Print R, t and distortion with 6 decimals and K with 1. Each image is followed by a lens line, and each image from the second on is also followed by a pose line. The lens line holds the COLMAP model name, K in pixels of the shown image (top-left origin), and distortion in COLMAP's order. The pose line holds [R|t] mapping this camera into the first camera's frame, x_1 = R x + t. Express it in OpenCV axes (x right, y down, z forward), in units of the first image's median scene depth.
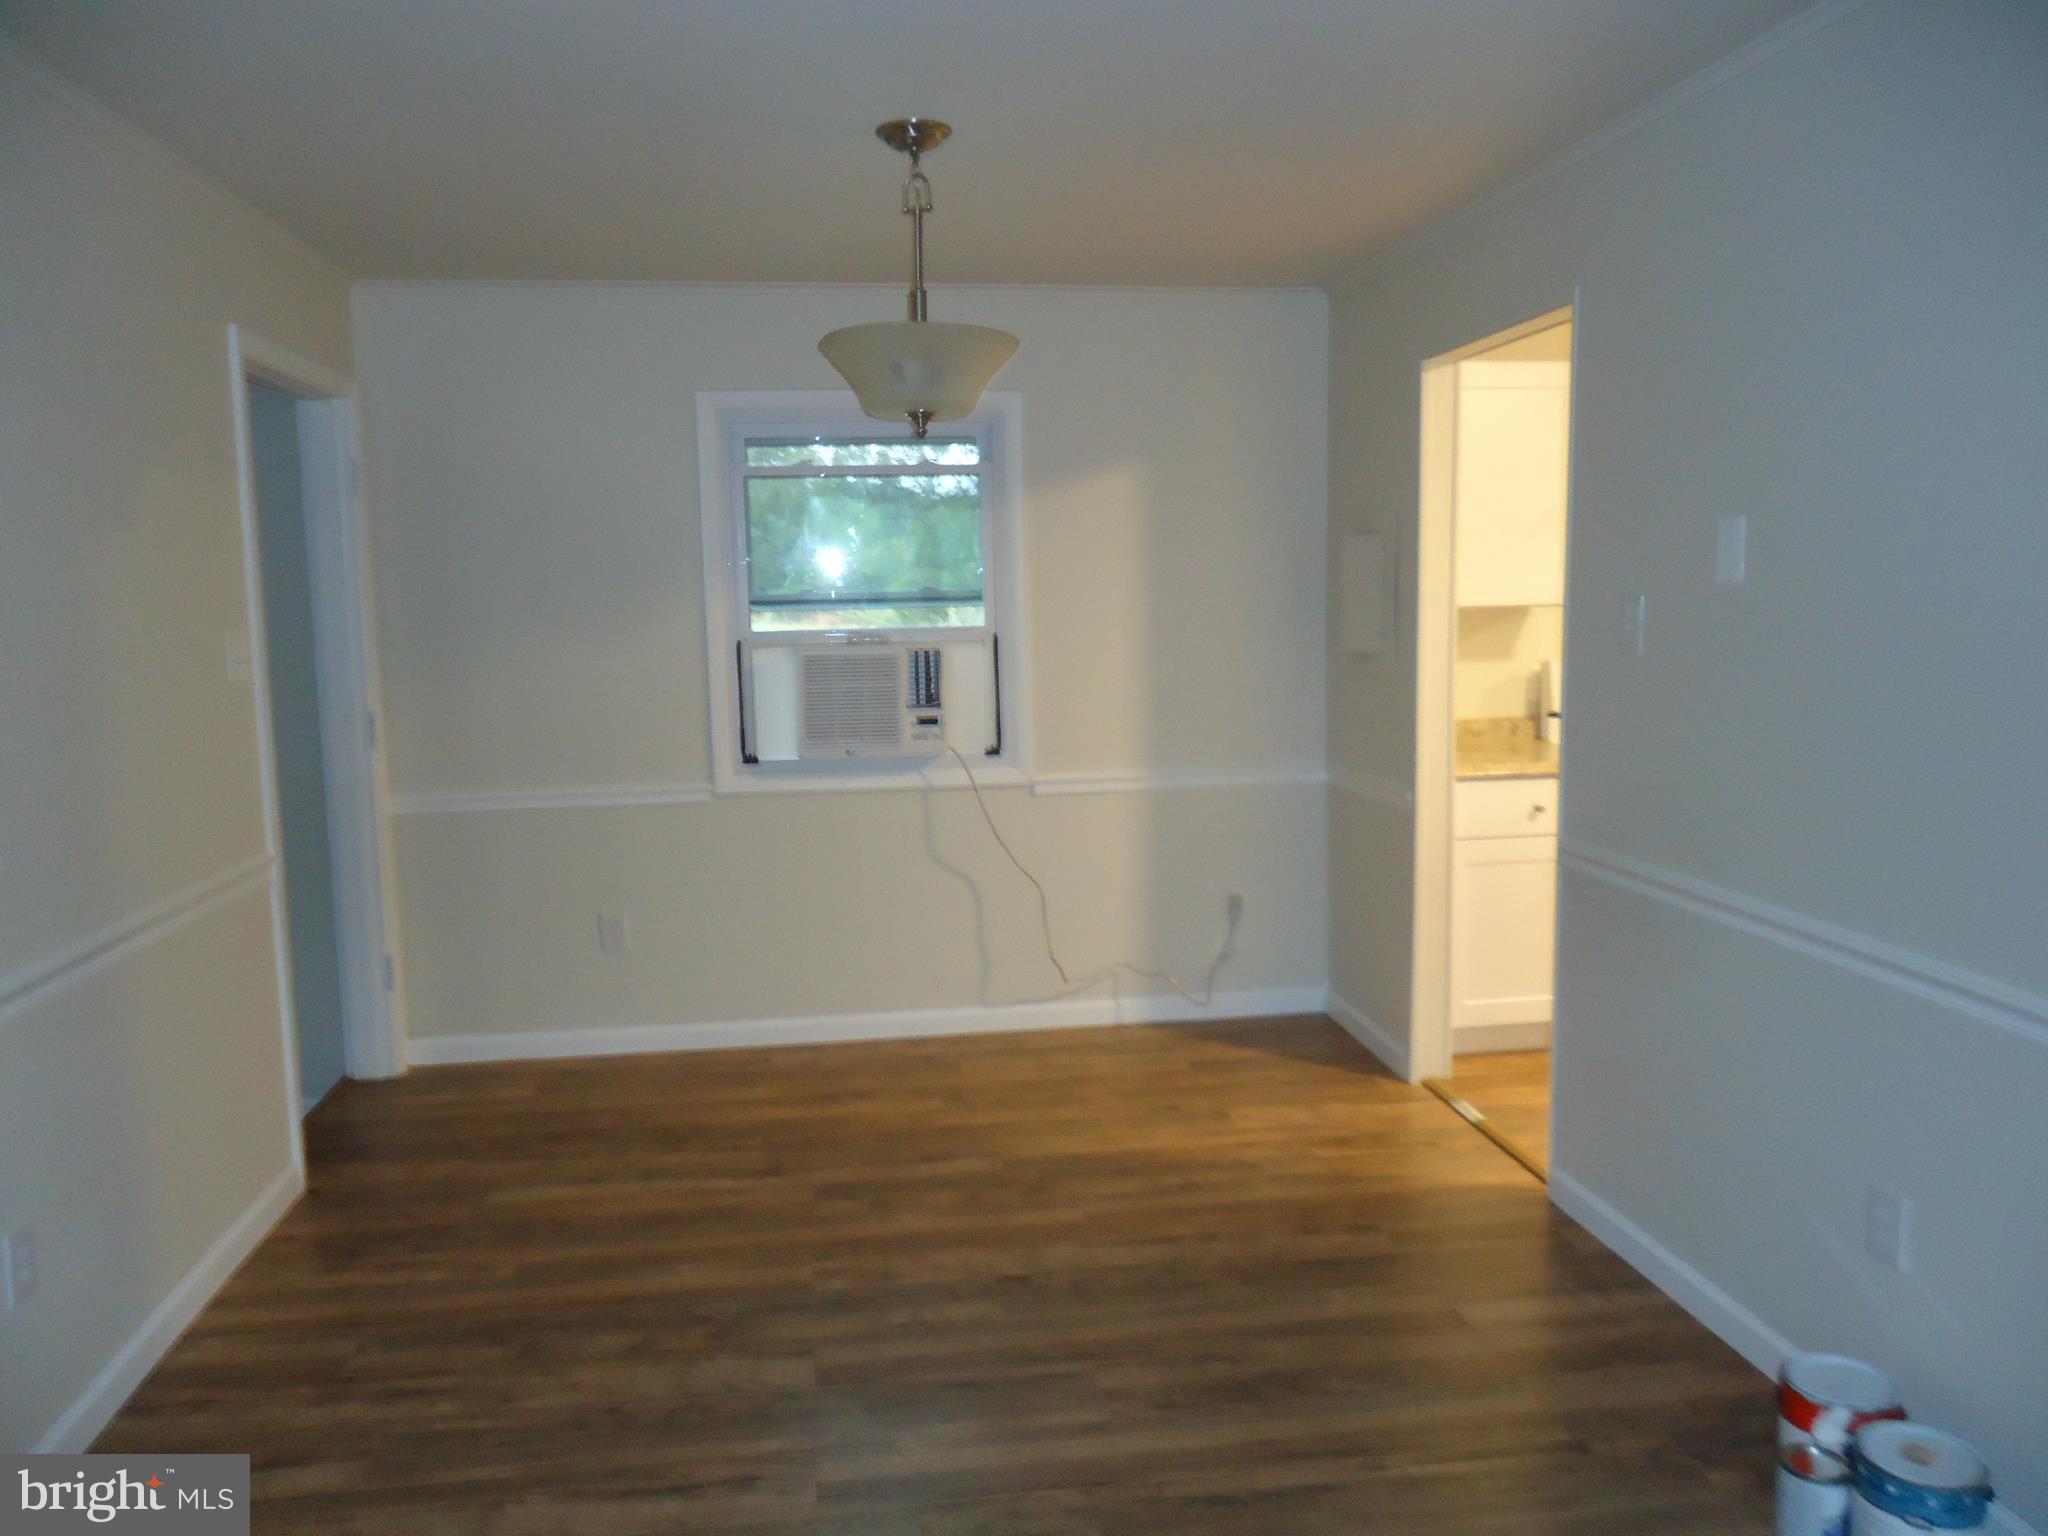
lens RADIAL K [[1447.1, 0, 1024.0], [0, 1447.1, 768.0], [0, 0, 1]] dist [-0.024533, 0.002922]
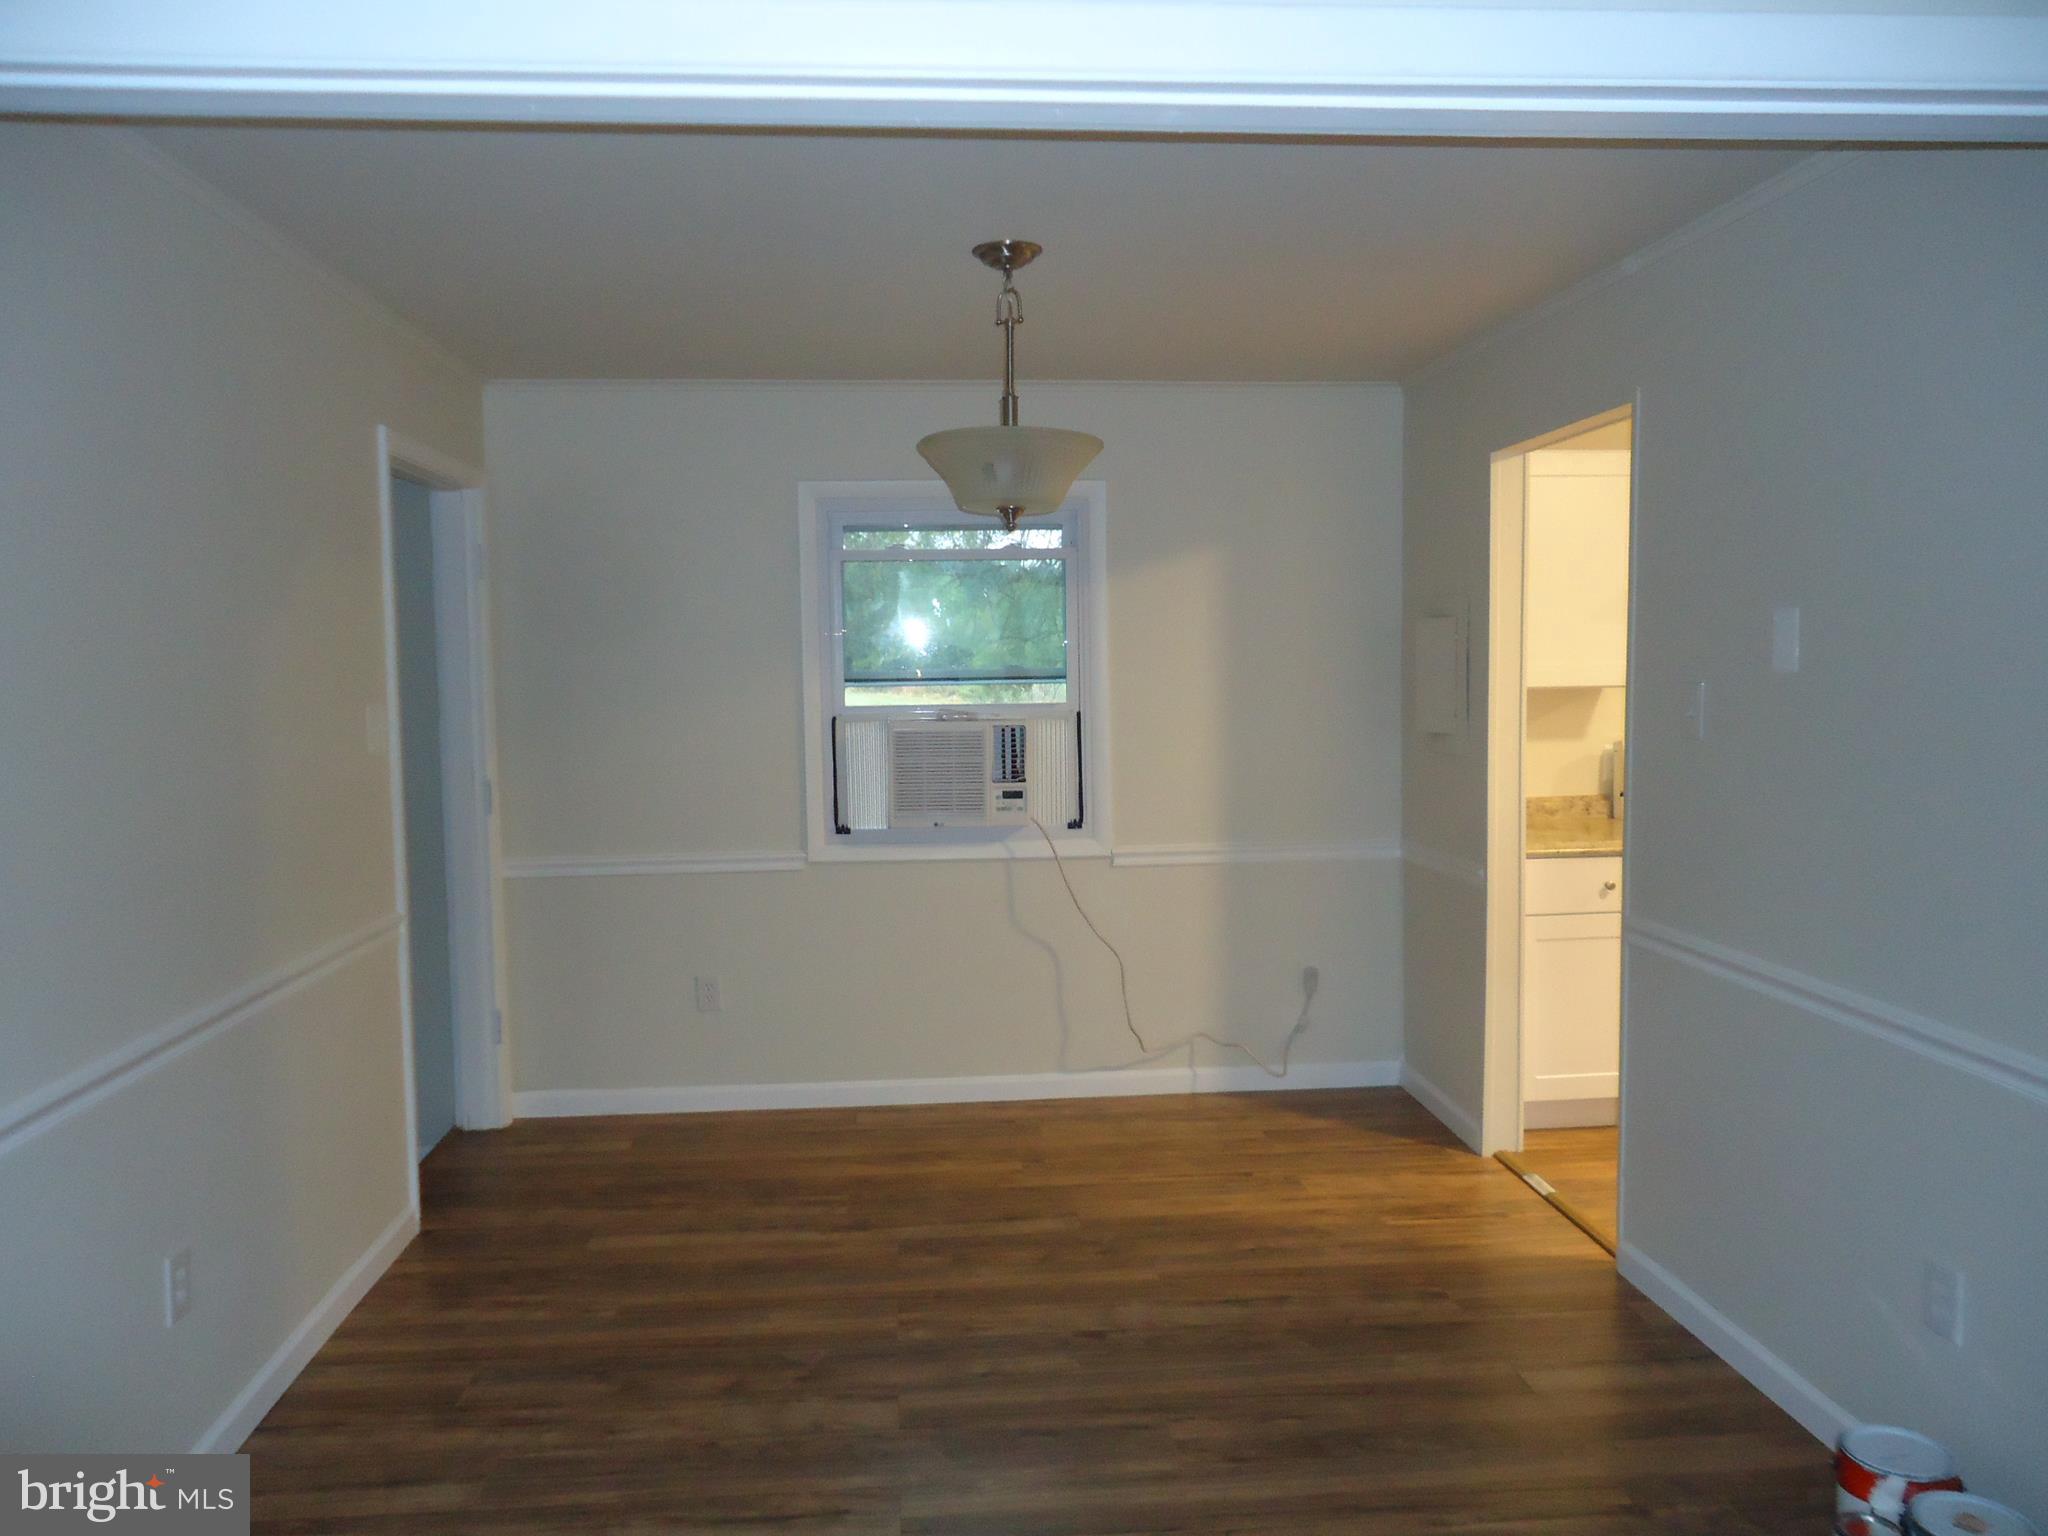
lens RADIAL K [[1615.8, 0, 1011.7], [0, 1615.8, 735.1], [0, 0, 1]] dist [-0.039555, 0.002371]
pose [[0.998251, 0.008390, -0.058516, 0.000768], [-0.011807, 0.998230, -0.058288, -0.007894], [0.057923, 0.058877, 0.996583, -0.173473]]
